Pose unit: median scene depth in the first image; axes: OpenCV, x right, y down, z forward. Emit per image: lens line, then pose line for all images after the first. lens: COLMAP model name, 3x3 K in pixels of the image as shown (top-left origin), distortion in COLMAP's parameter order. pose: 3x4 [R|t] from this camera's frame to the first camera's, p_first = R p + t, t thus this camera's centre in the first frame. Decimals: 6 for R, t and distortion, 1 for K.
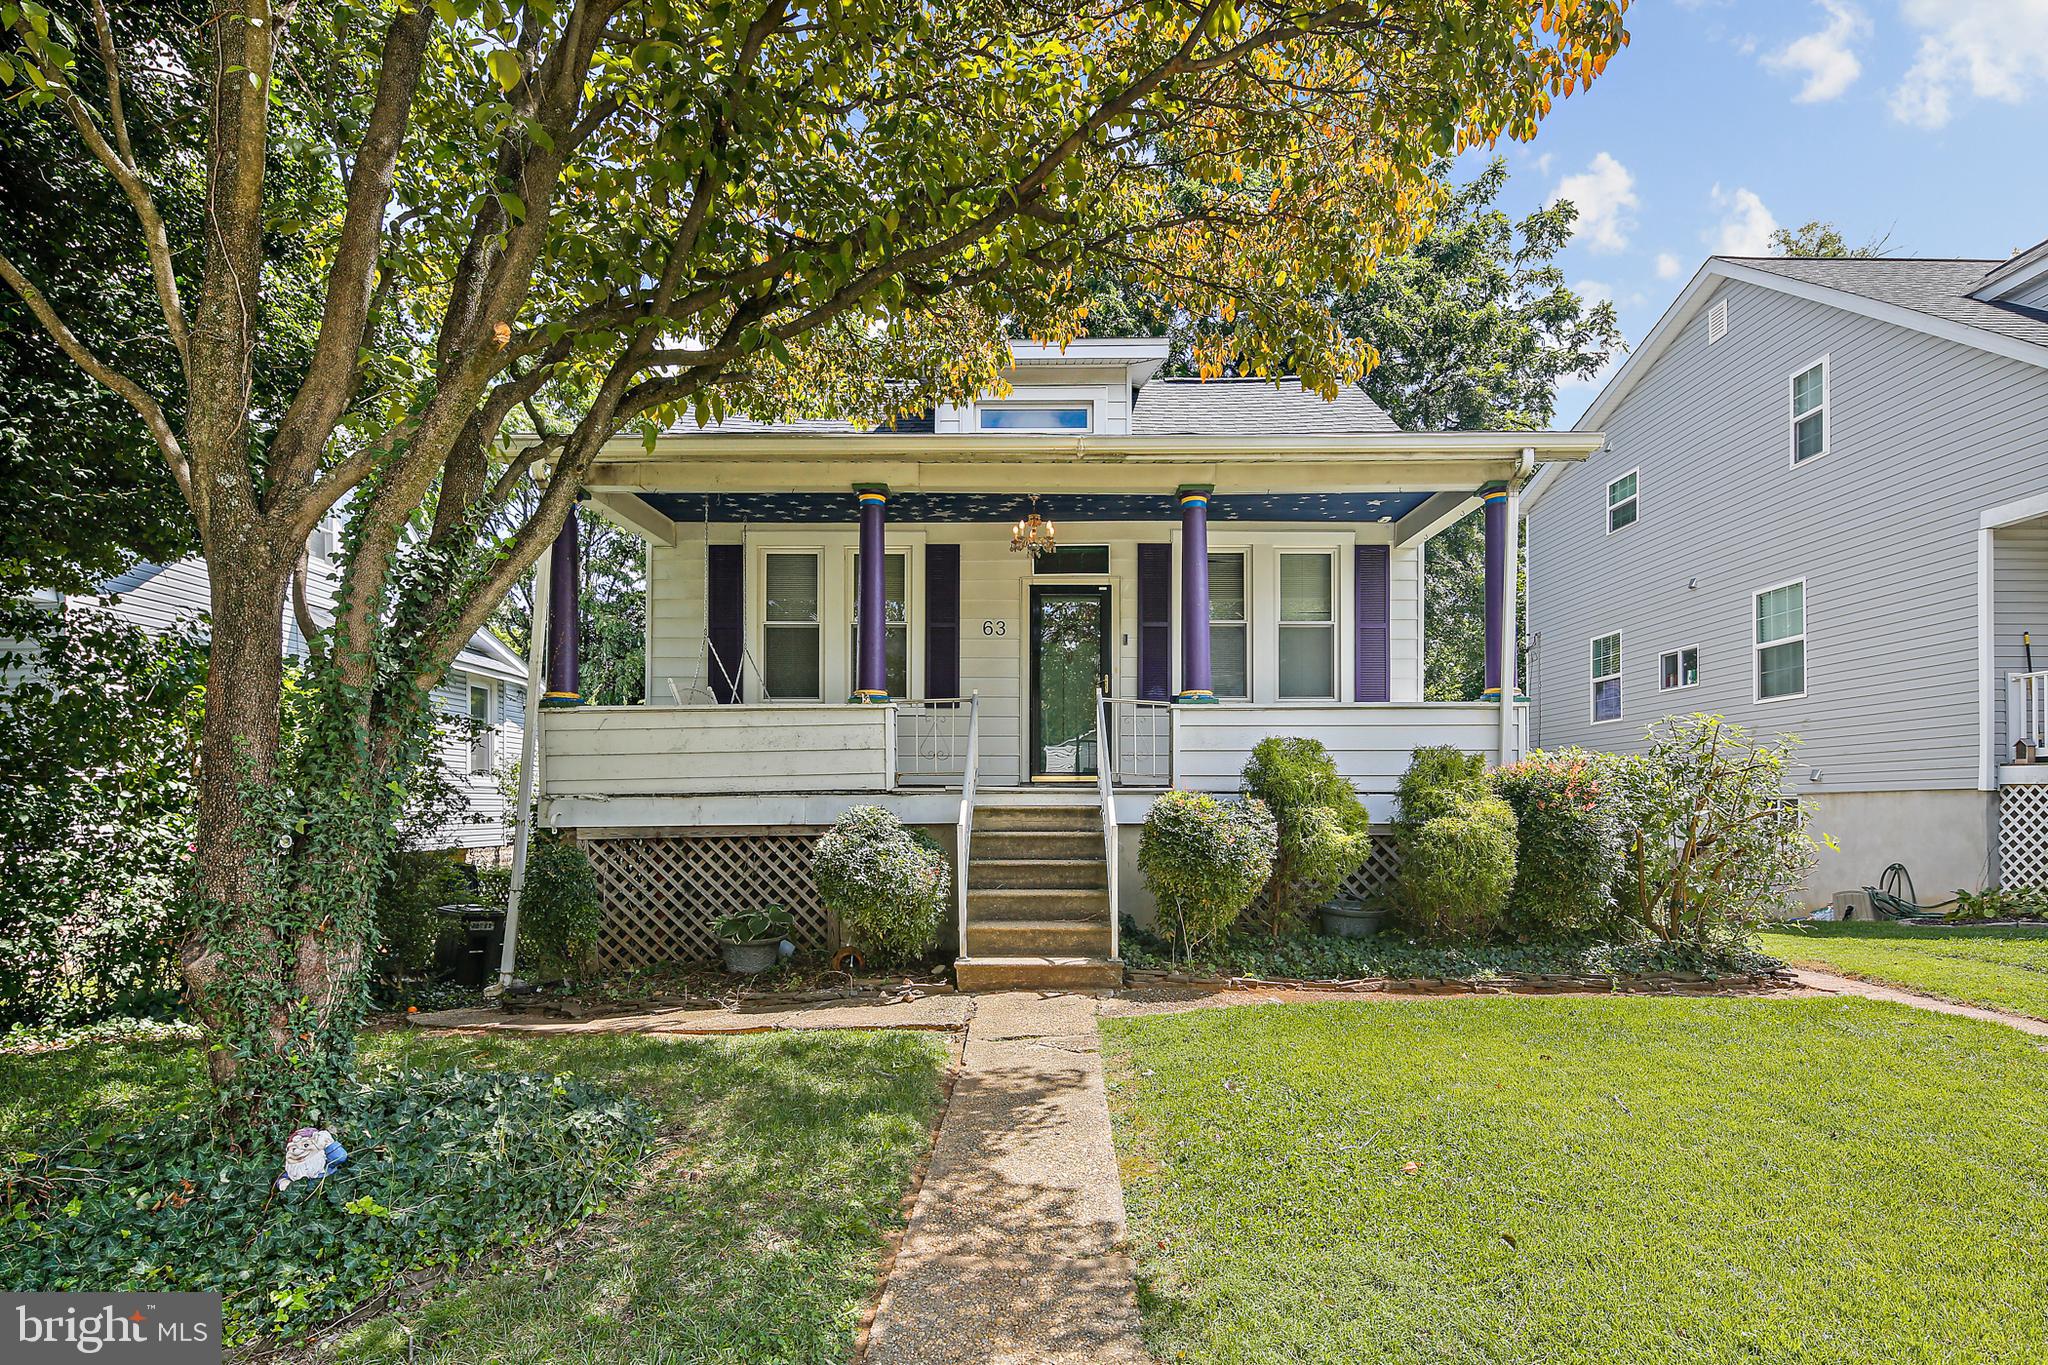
lens RADIAL K [[992.0, 0, 1026.2], [0, 992.0, 806.0], [0, 0, 1]] dist [0.002253, 0.000381]
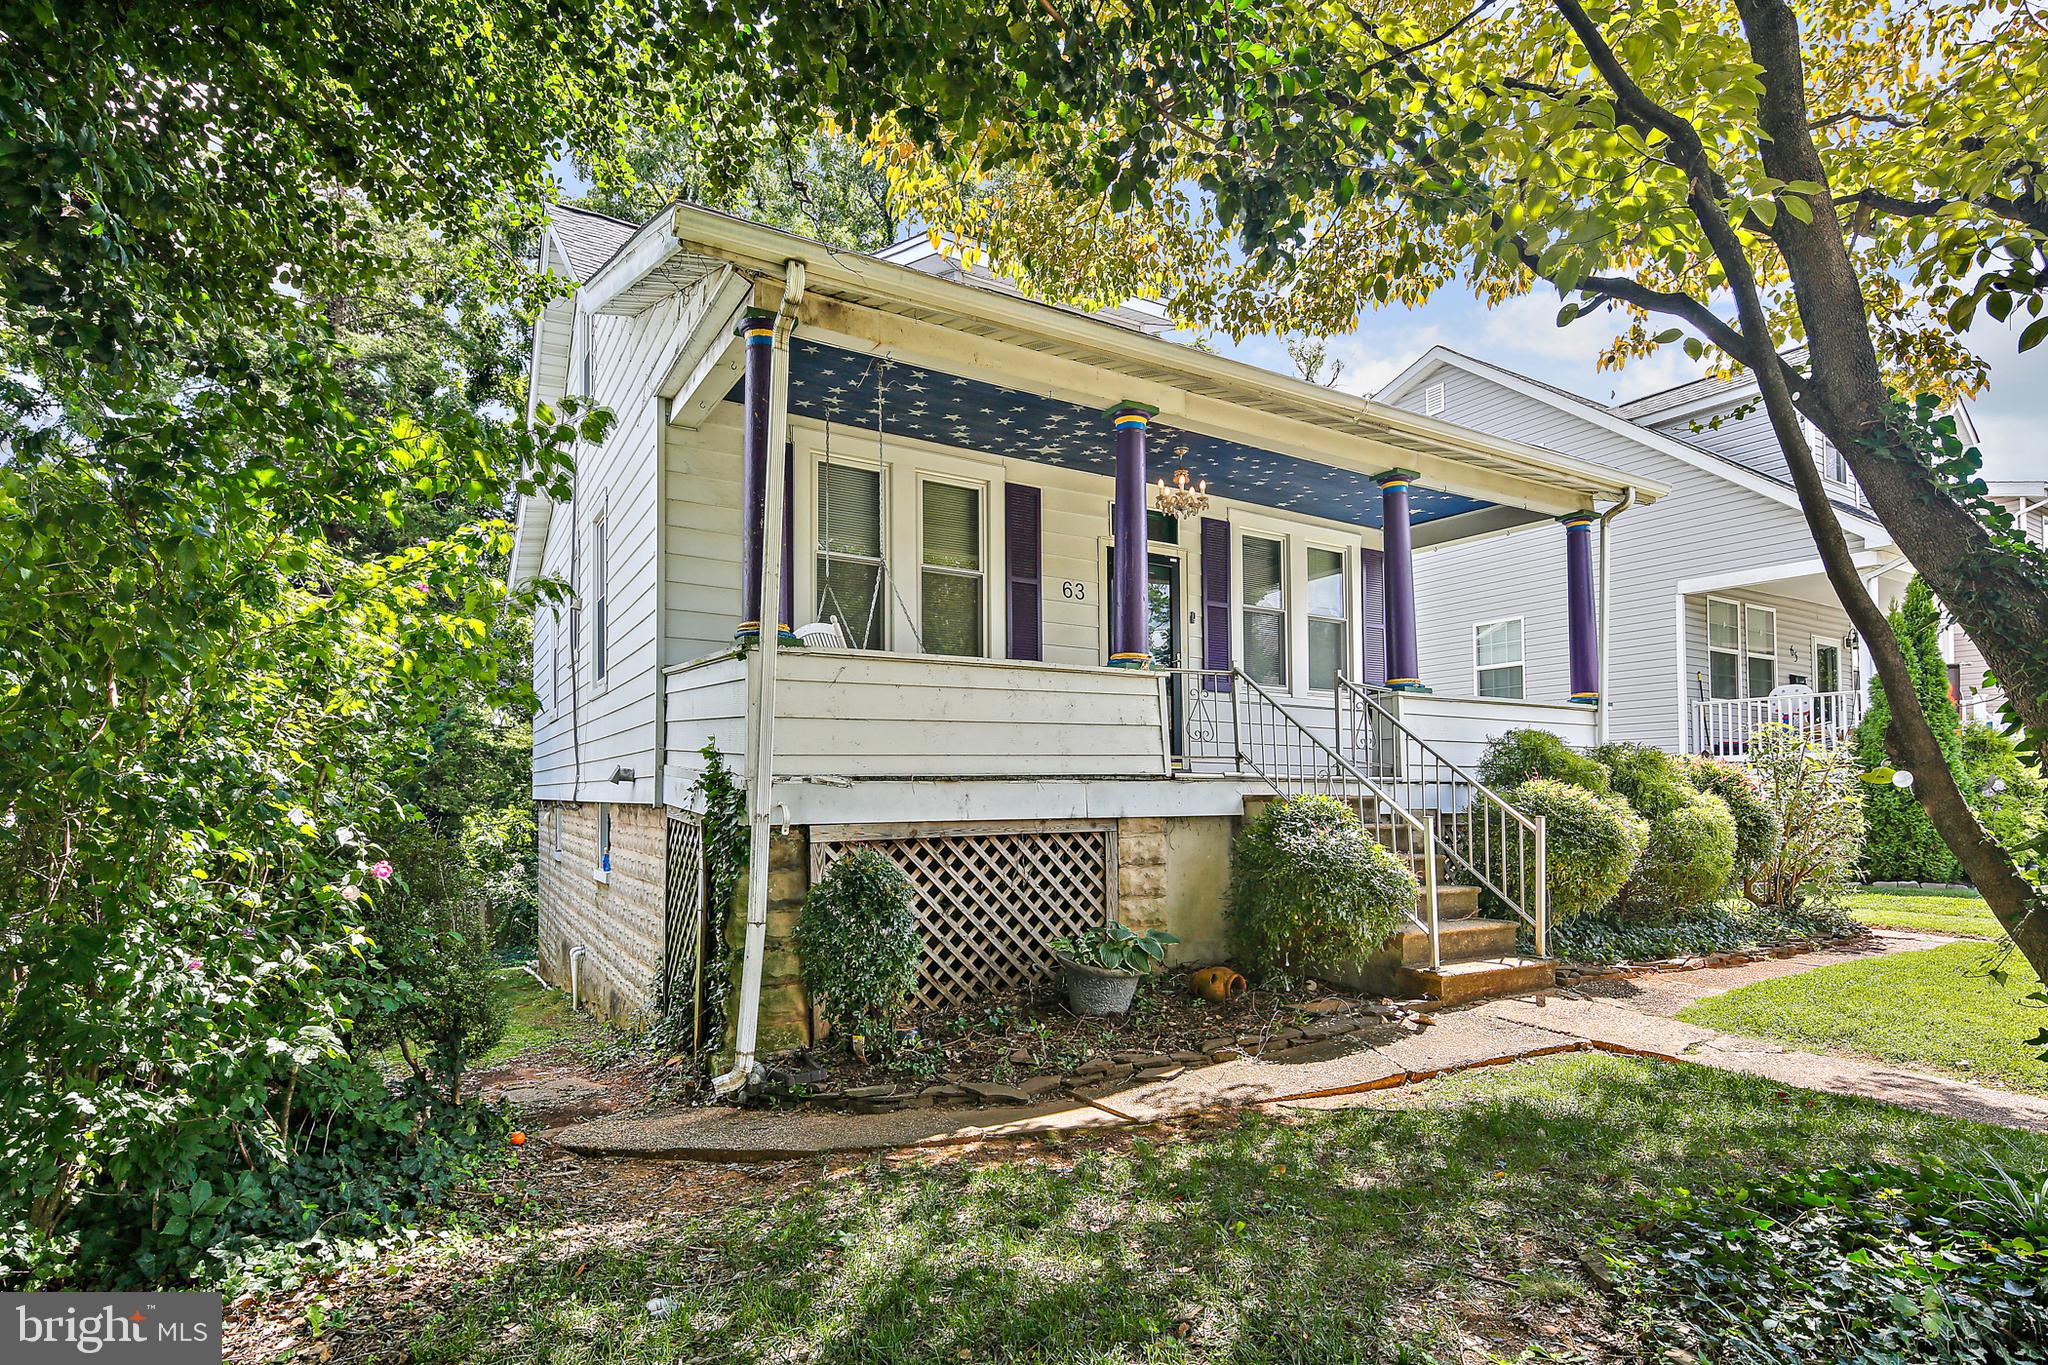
lens RADIAL K [[1017.4, 0, 1019.9], [0, 1017.4, 777.1], [0, 0, 1]] dist [0.002798, -0.000110]
pose [[0.864167, 0.012548, 0.503049, -0.671930], [-0.005035, 0.999855, -0.016290, -0.000155], [-0.503180, 0.011544, 0.864104, 0.323208]]
